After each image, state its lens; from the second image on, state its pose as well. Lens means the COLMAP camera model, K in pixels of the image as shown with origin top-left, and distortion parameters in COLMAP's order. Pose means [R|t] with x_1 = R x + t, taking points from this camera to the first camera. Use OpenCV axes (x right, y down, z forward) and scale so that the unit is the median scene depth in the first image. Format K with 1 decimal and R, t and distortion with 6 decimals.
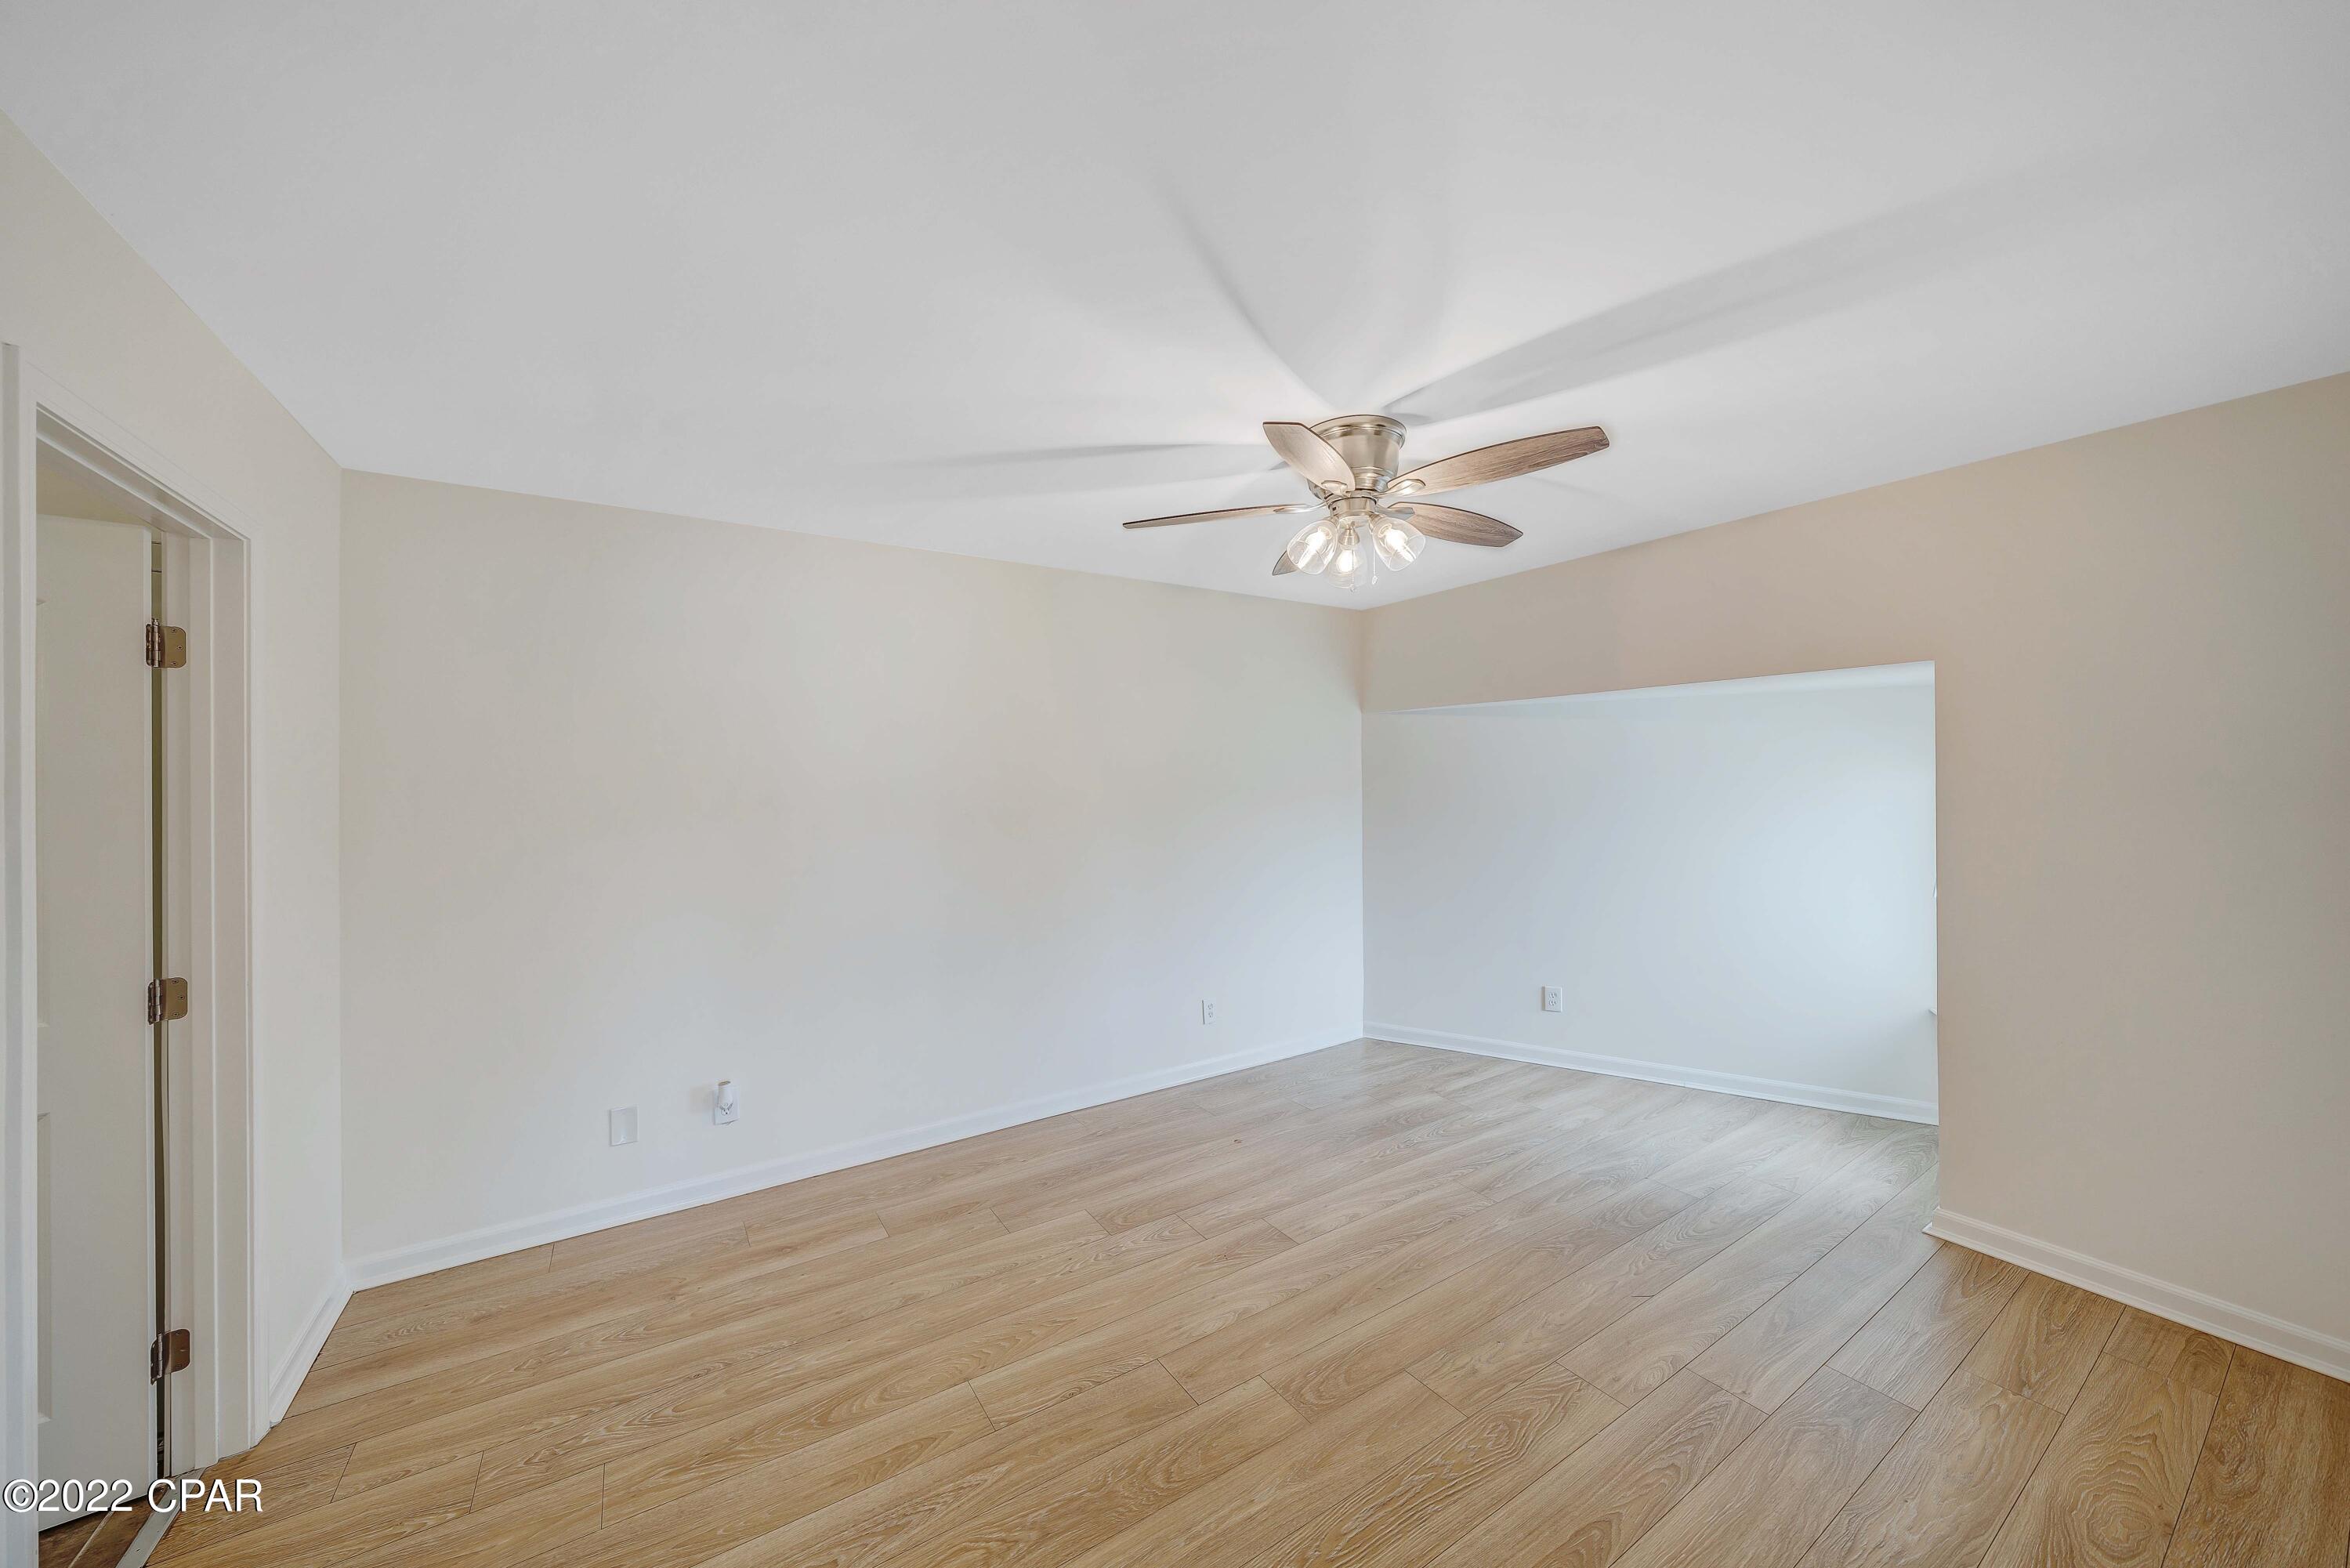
lens RADIAL K [[828.5, 0, 1158.0], [0, 828.5, 786.5], [0, 0, 1]] dist [-0.003715, 0.000605]
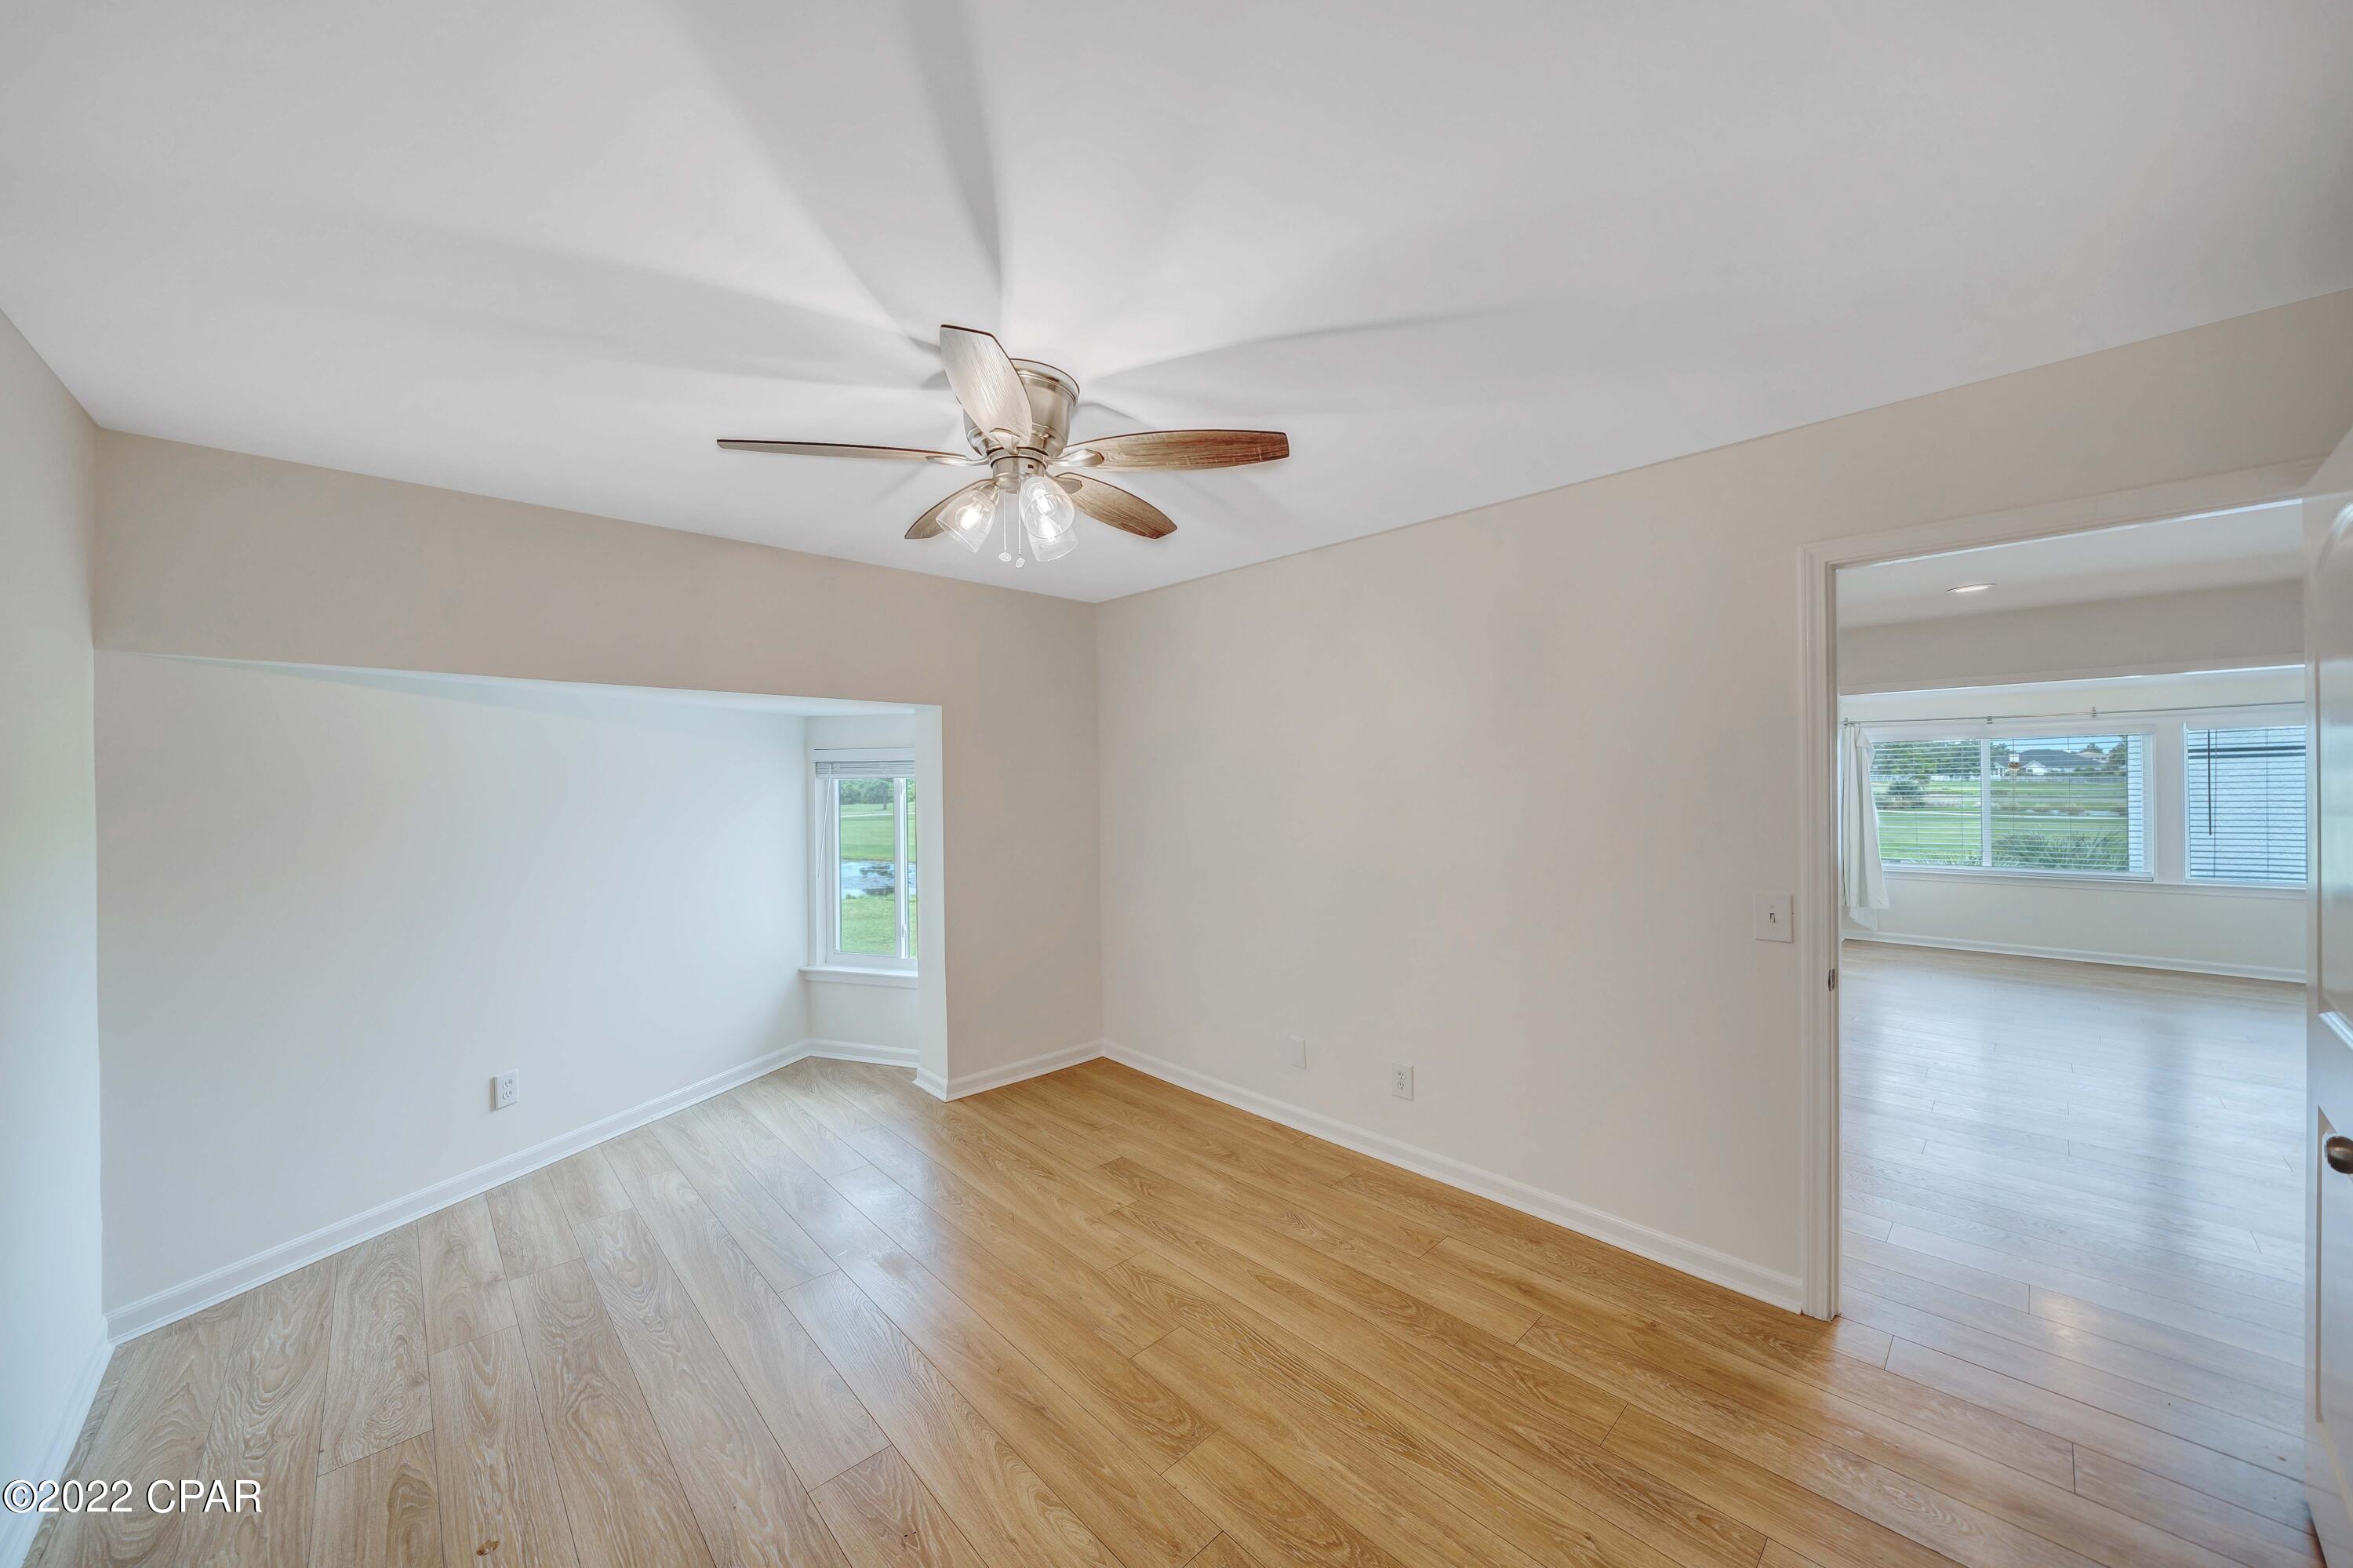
lens RADIAL K [[829.6, 0, 1172.1], [0, 829.6, 778.3], [0, 0, 1]] dist [-0.003715, 0.000605]
pose [[-0.194211, 0.014426, 0.980854, -0.666604], [0.015963, 0.999806, -0.011544, 0.000741], [-0.980830, 0.013415, -0.194404, 1.043546]]
